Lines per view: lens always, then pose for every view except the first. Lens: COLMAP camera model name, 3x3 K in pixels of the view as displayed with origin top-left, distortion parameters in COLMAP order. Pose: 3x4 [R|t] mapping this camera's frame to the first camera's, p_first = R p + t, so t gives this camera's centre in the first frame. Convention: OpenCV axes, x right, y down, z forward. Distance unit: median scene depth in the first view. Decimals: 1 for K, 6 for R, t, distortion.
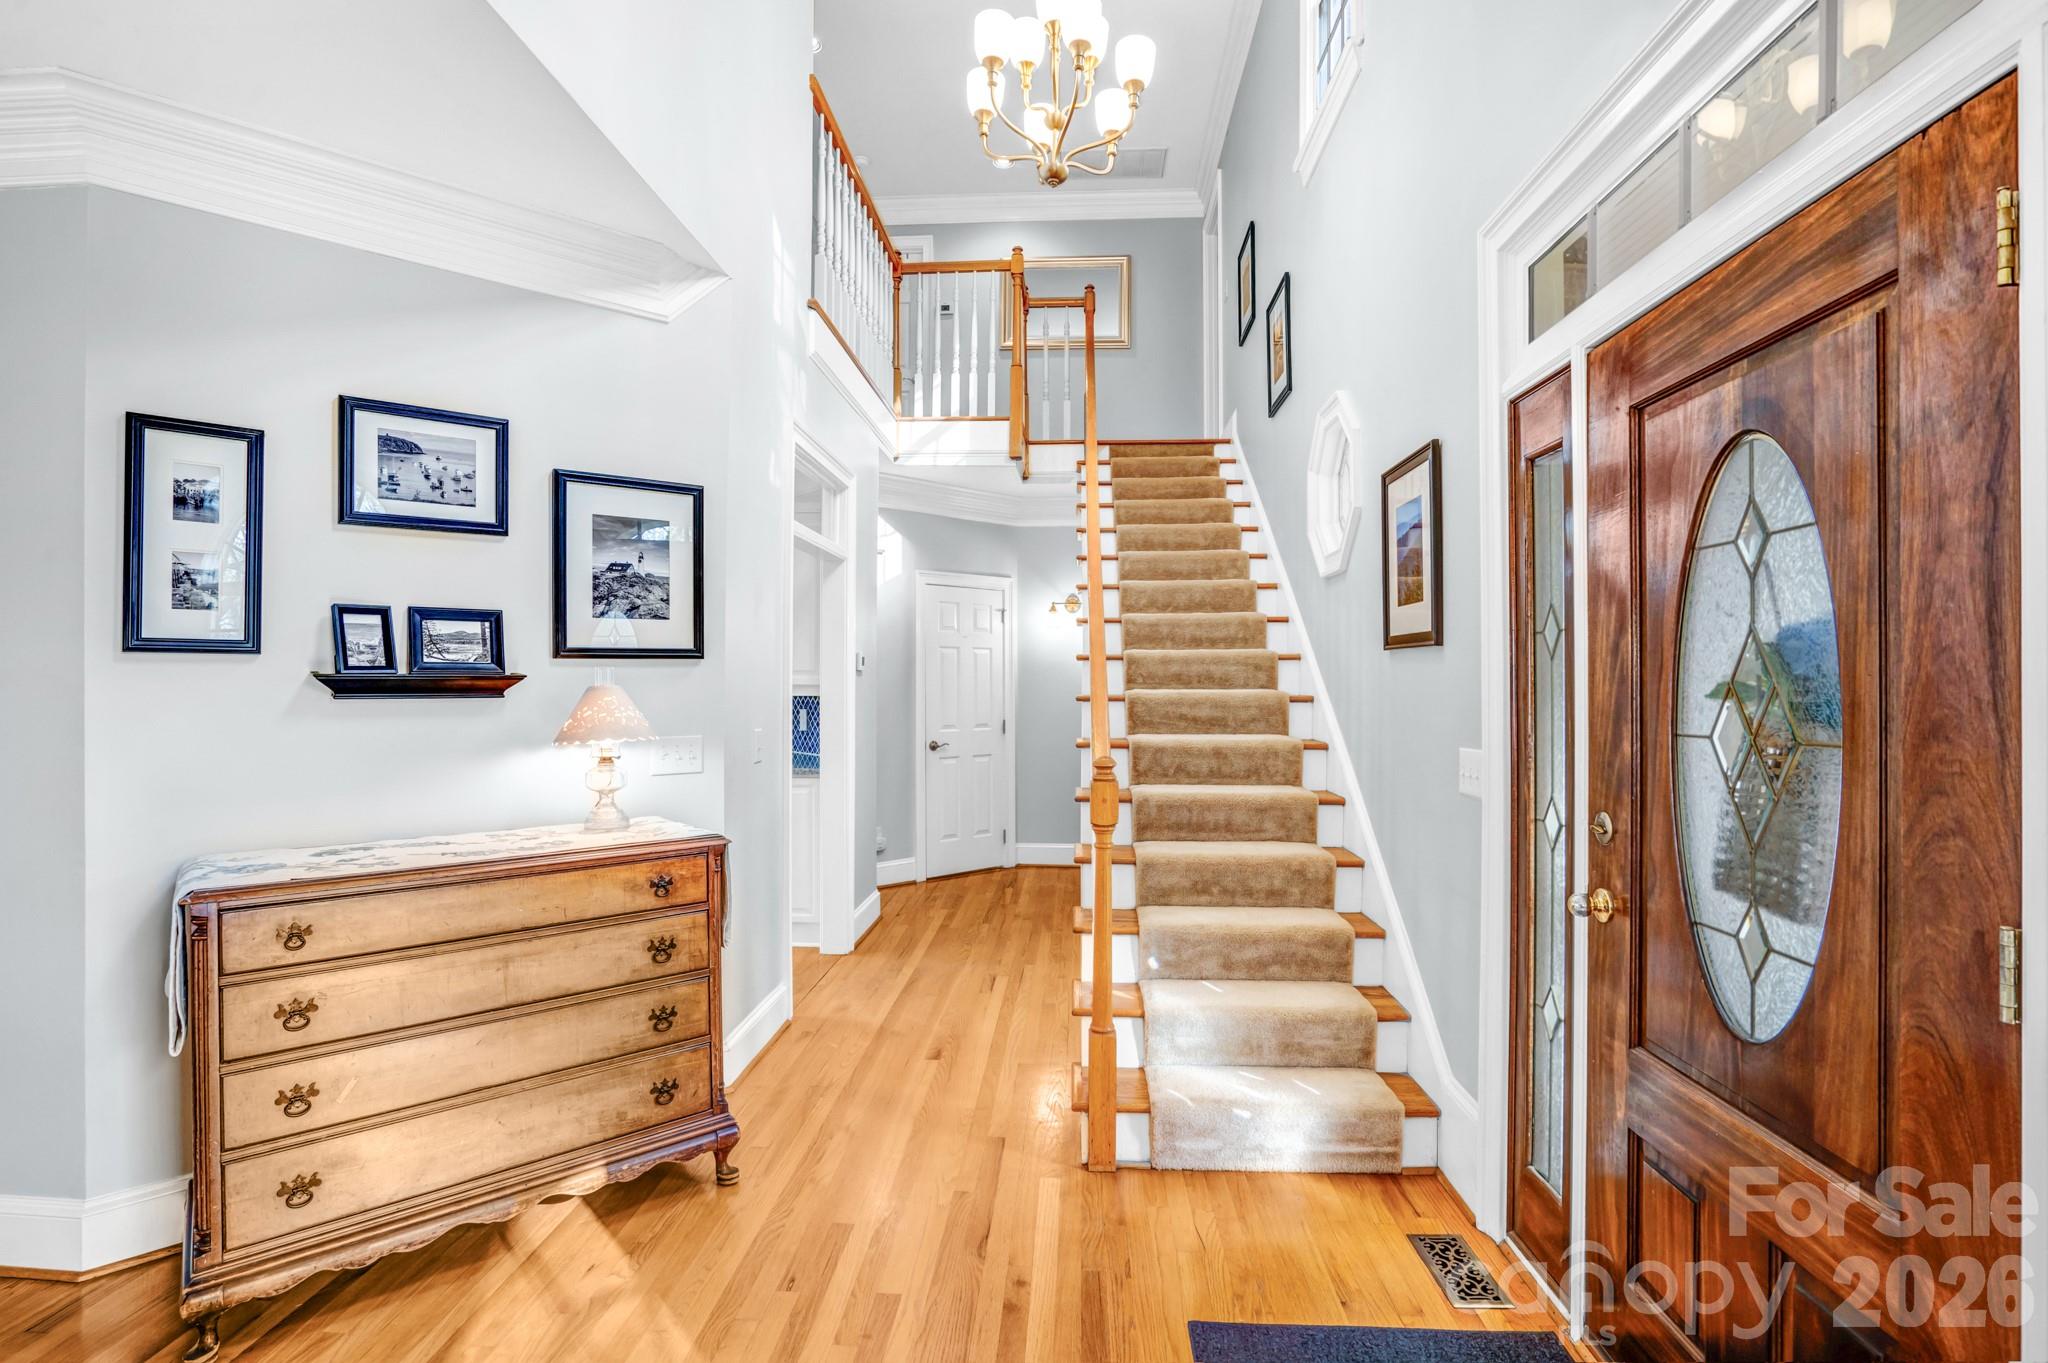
lens RADIAL K [[972.8, 0, 1018.1], [0, 972.8, 679.8], [0, 0, 1]] dist [-0.043889, 0.015248]
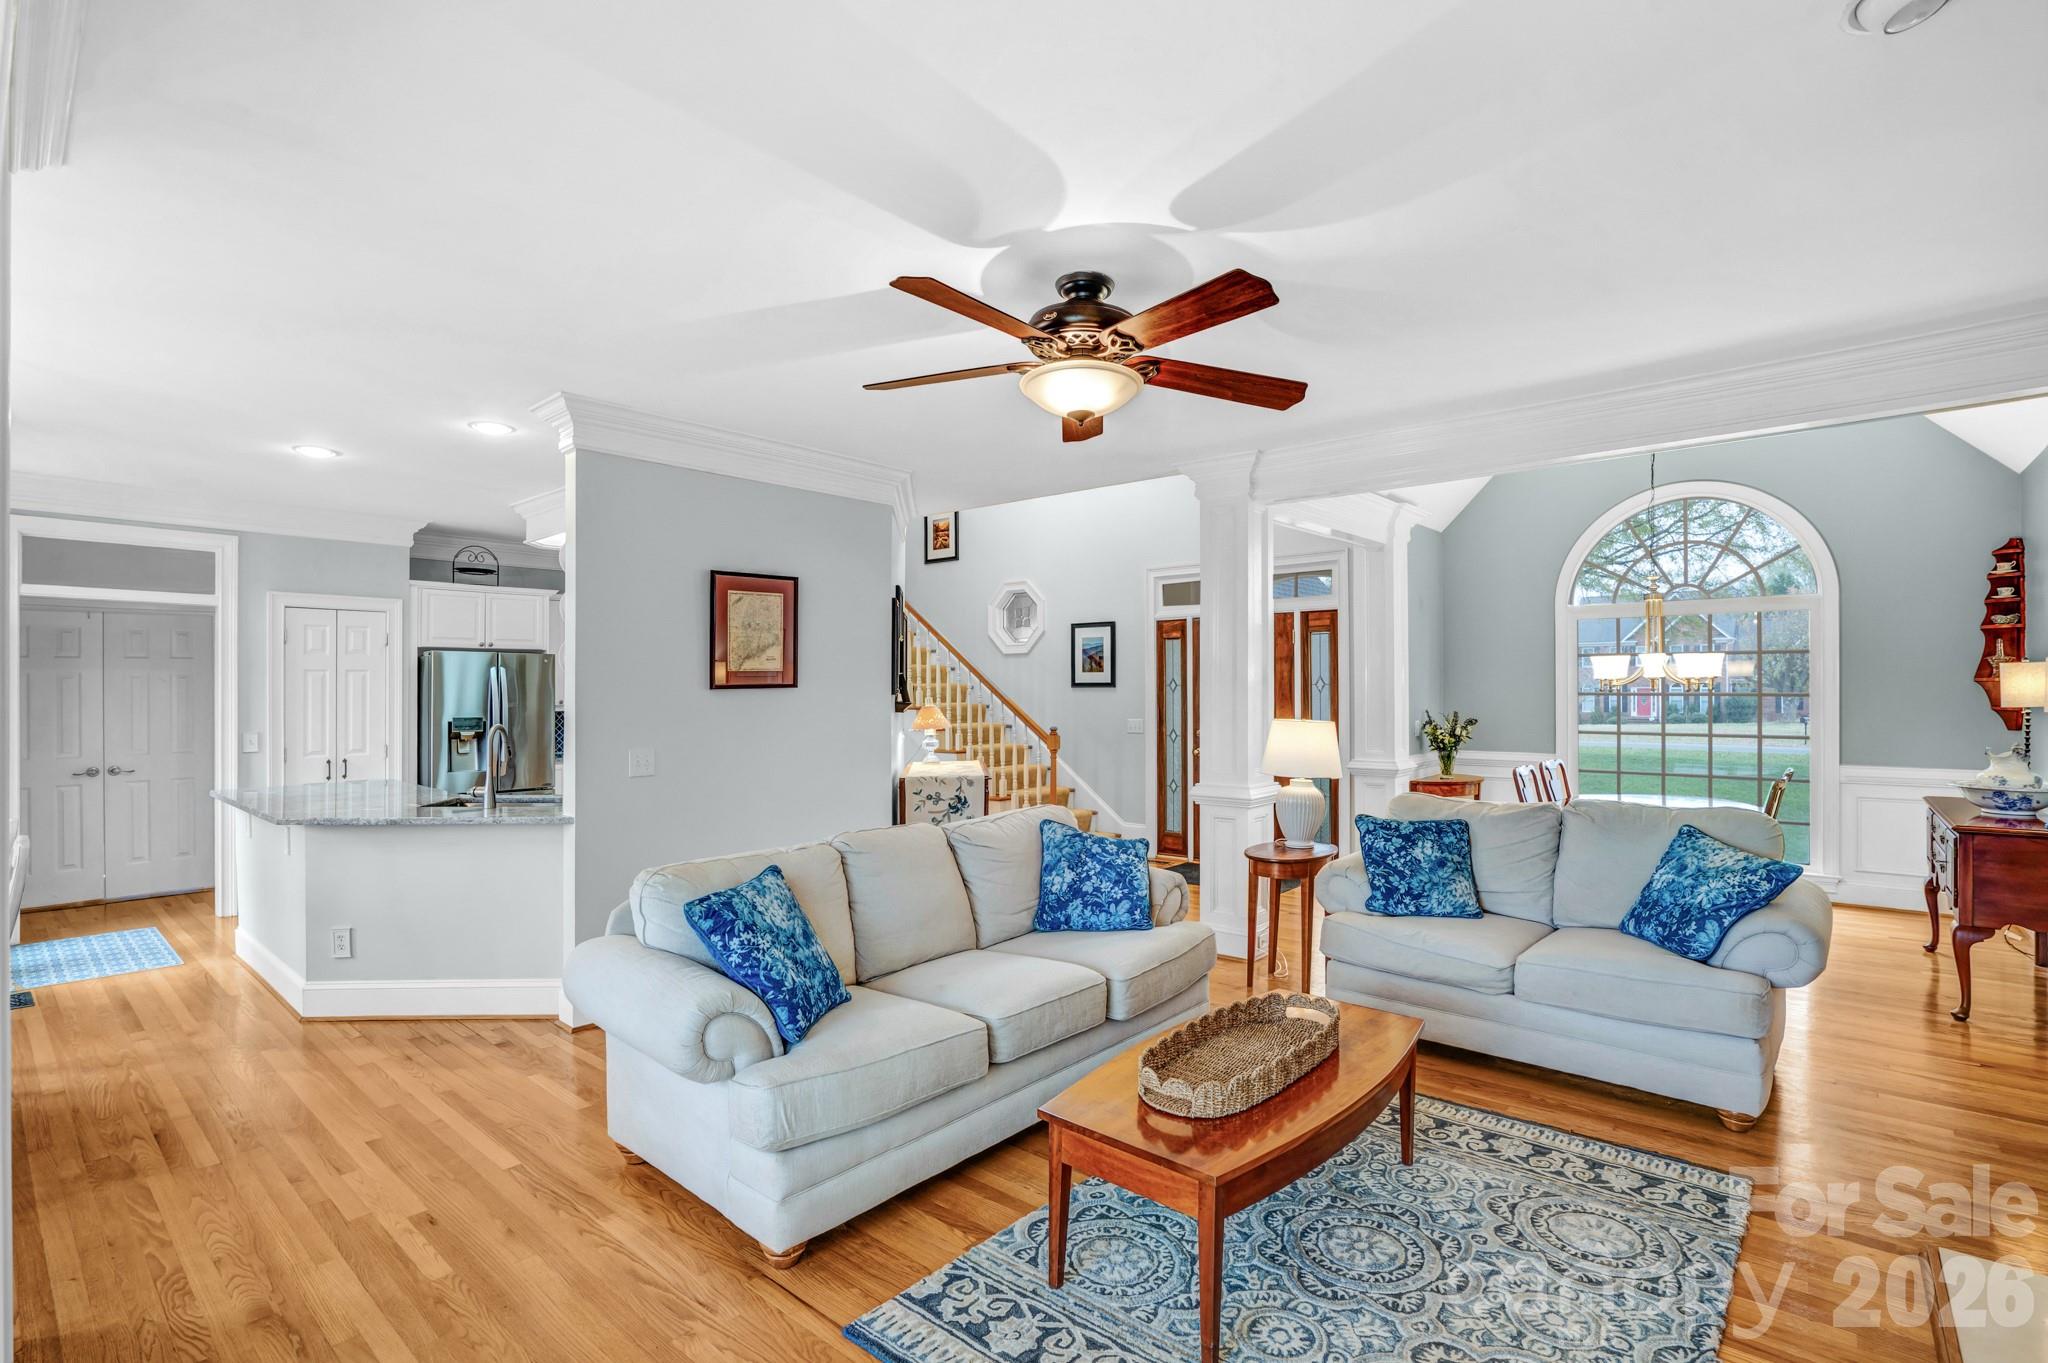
lens RADIAL K [[951.0, 0, 1024.0], [0, 951.0, 681.5], [0, 0, 1]] dist [-0.059737, 0.022669]
pose [[0.602502, 0.001439, 0.798116, -4.138190], [0.004988, 0.999972, -0.005569, -0.072209], [-0.798101, 0.007336, 0.602478, -1.173039]]
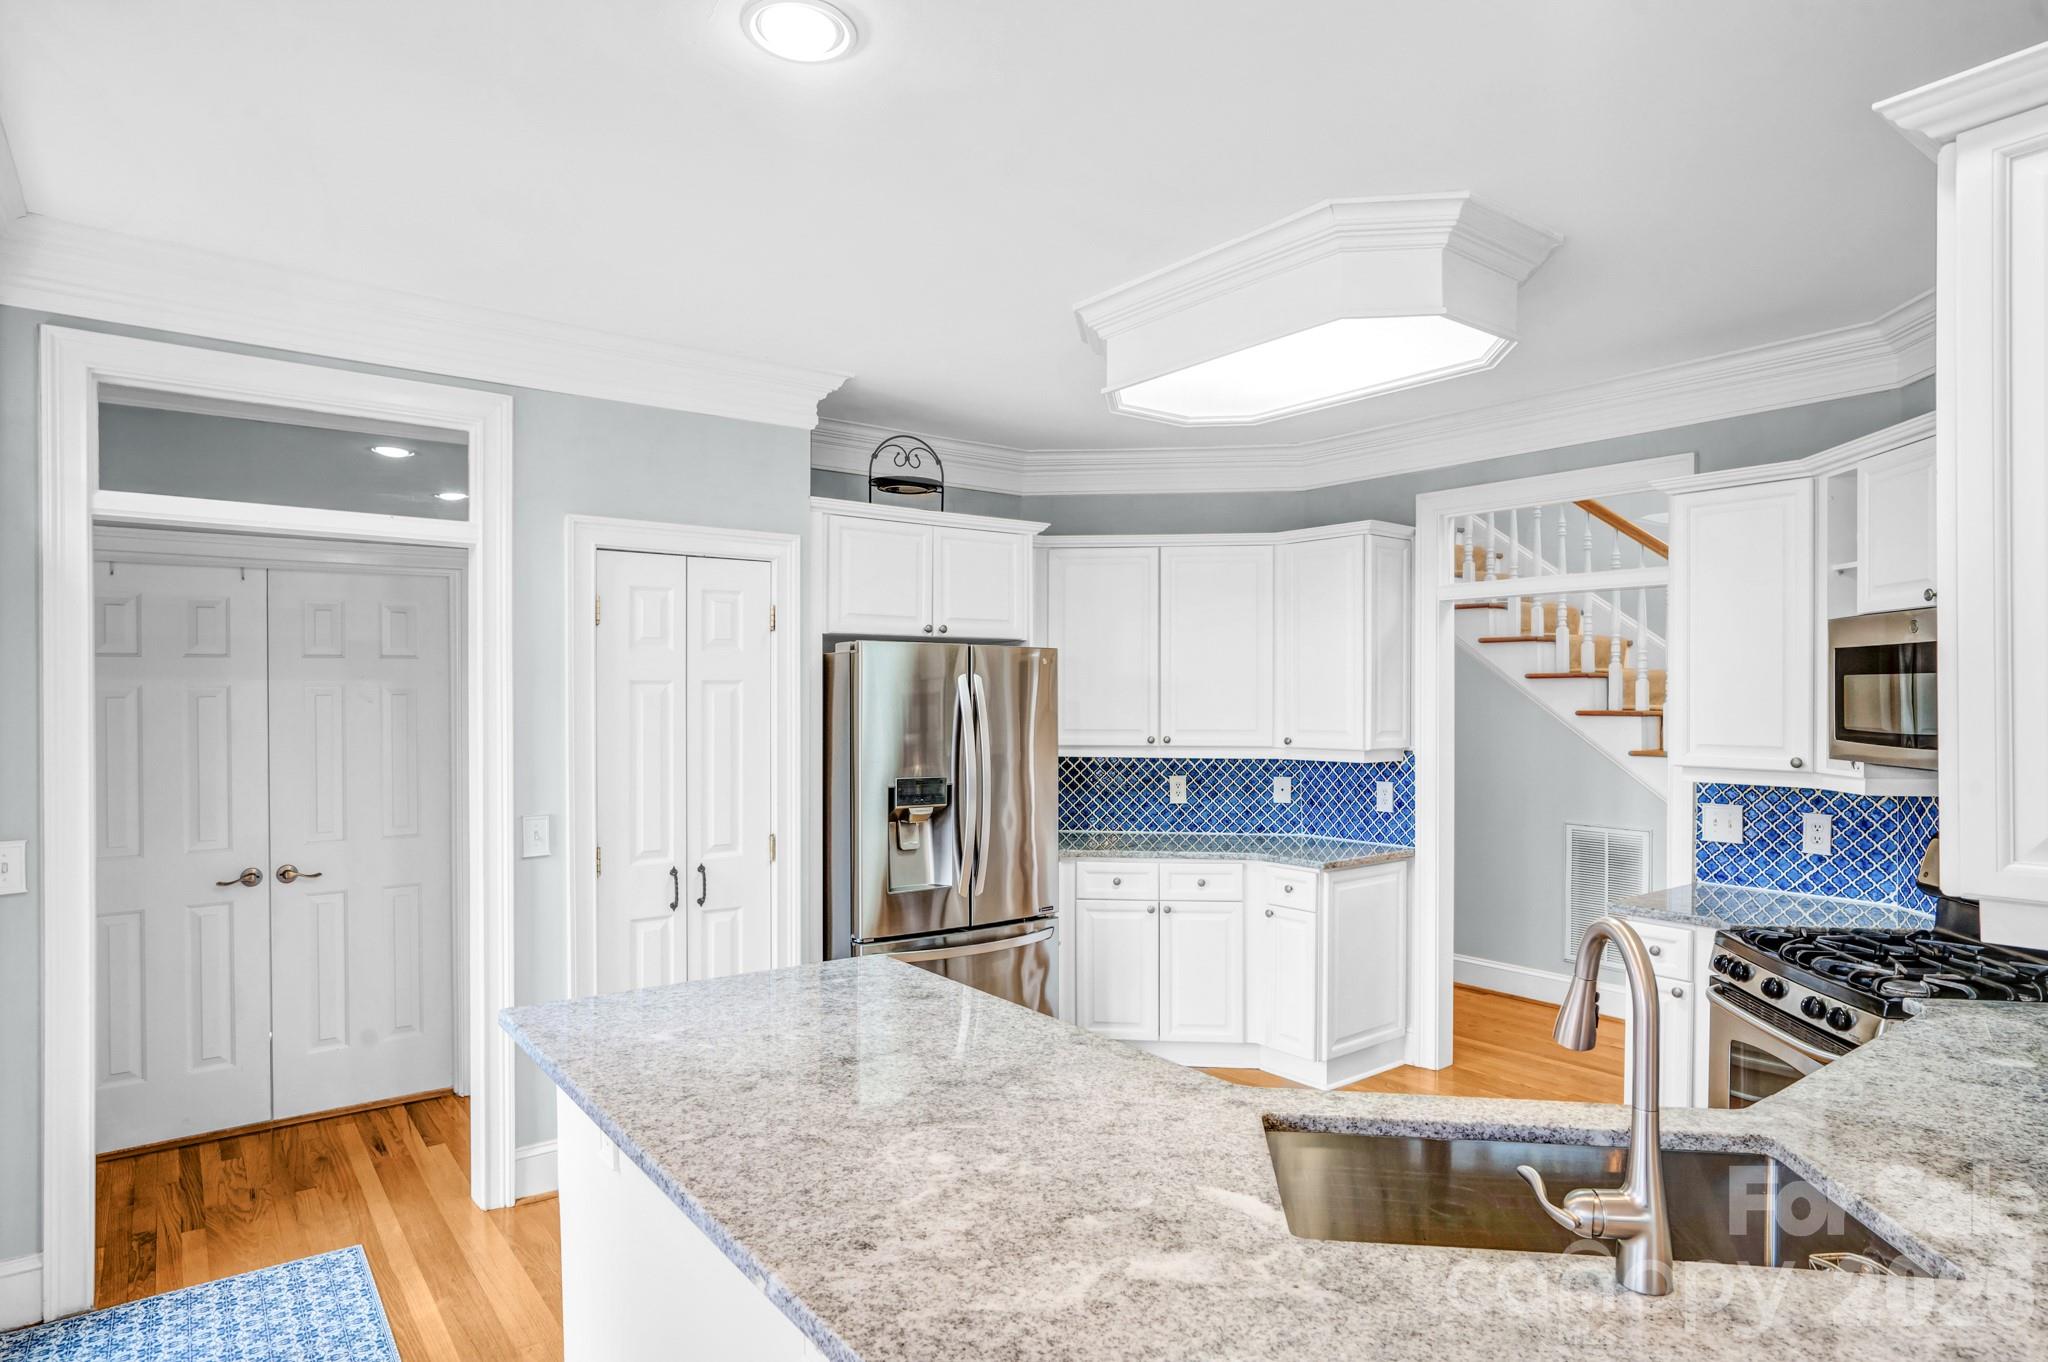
lens RADIAL K [[1132.9, 0, 1022.1], [0, 1132.9, 688.6], [0, 0, 1]] dist [-0.038931, 0.029513]
pose [[0.756912, -0.000566, 0.653516, -3.701430], [0.001347, 0.999999, -0.000695, -0.147705], [-0.653515, 0.001406, 0.756912, 1.629188]]
